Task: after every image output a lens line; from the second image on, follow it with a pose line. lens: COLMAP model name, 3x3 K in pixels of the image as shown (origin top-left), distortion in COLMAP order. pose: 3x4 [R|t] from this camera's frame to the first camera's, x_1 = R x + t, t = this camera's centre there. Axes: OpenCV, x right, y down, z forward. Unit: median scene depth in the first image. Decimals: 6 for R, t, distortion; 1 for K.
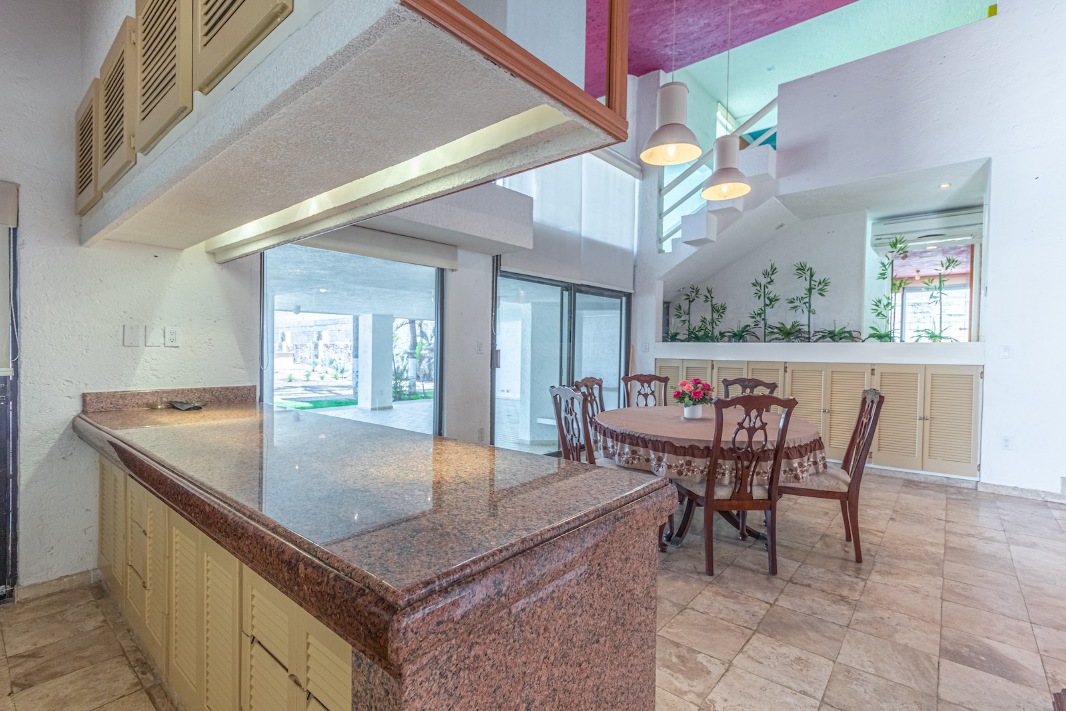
lens RADIAL K [[493.6, 0, 533.0], [0, 493.6, 355.5], [0, 0, 1]] dist [-0.001341, -0.000980]
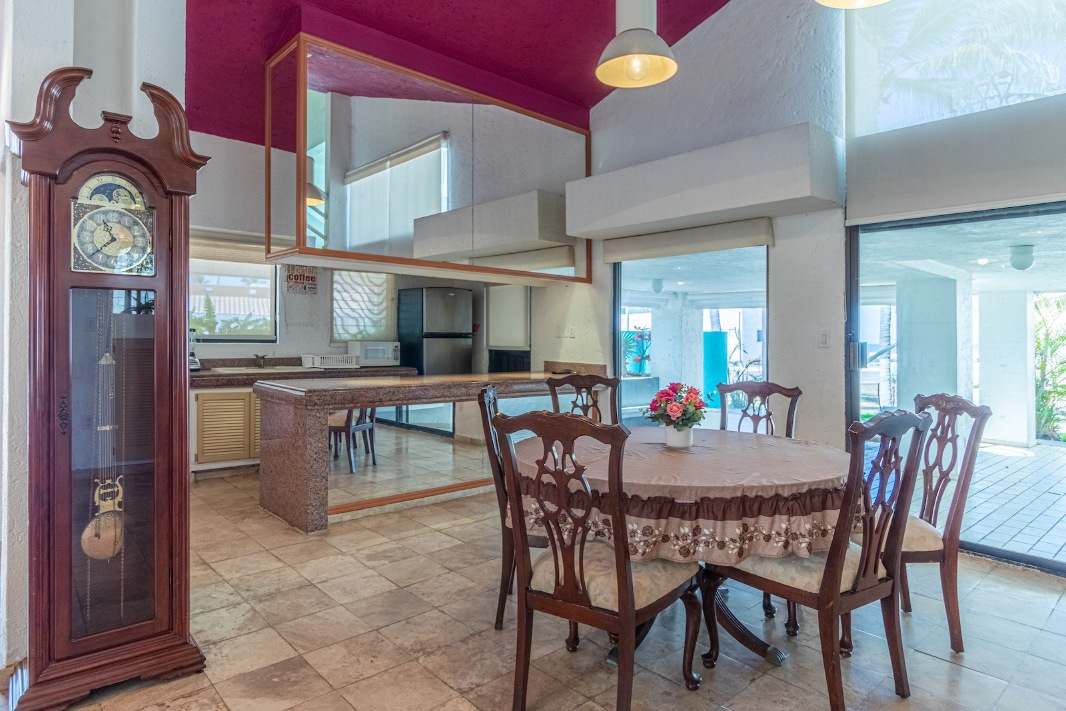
lens RADIAL K [[601.2, 0, 530.8], [0, 601.2, 336.0], [0, 0, 1]] dist [0.000560, 0.000660]
pose [[-0.110409, -0.003320, -0.993881, 1.547992], [-0.021344, 0.999772, -0.000968, -0.019968], [0.993657, 0.021106, -0.110454, 1.241938]]
